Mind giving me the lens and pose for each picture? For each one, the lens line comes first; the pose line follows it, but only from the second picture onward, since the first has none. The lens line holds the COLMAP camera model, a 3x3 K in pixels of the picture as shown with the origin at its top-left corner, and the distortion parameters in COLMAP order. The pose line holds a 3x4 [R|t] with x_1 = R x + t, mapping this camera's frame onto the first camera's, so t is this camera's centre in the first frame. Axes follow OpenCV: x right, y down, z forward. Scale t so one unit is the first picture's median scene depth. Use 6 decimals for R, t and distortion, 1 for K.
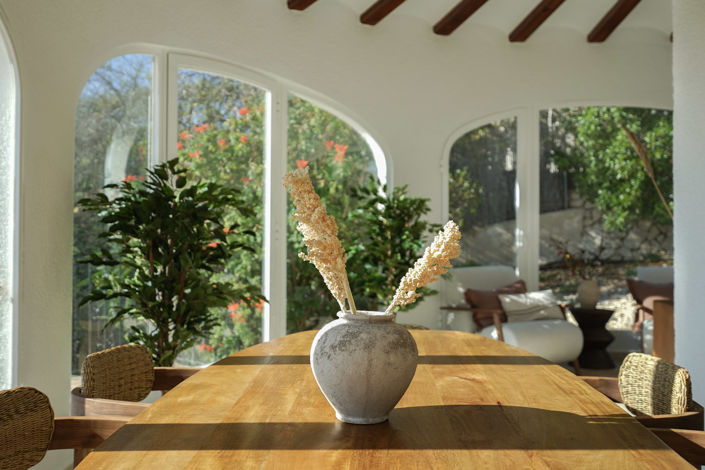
lens RADIAL K [[739.4, 0, 352.5], [0, 739.4, 235.0], [0, 0, 1]] dist [0.012386, 0.014031]
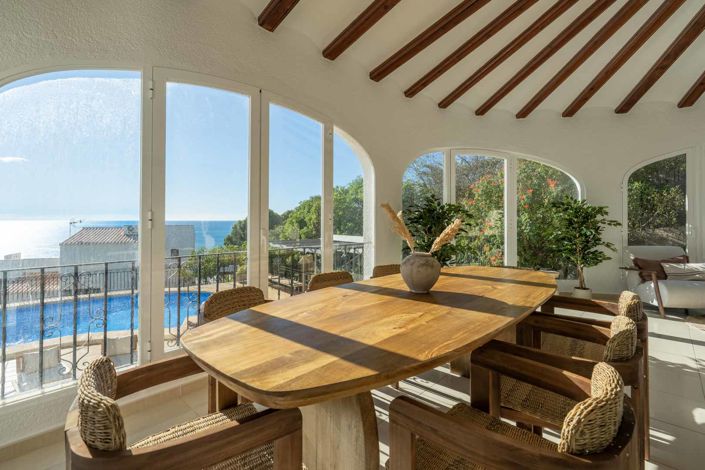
lens RADIAL K [[324.8, 0, 353.1], [0, 324.8, 231.6], [0, 0, 1]] dist [-0.002848, 0.000556]
pose [[0.761572, 0.017526, -0.647843, 0.145711], [-0.007377, 0.999804, 0.018376, 0.002050], [0.648038, -0.009215, 0.761552, -0.009242]]
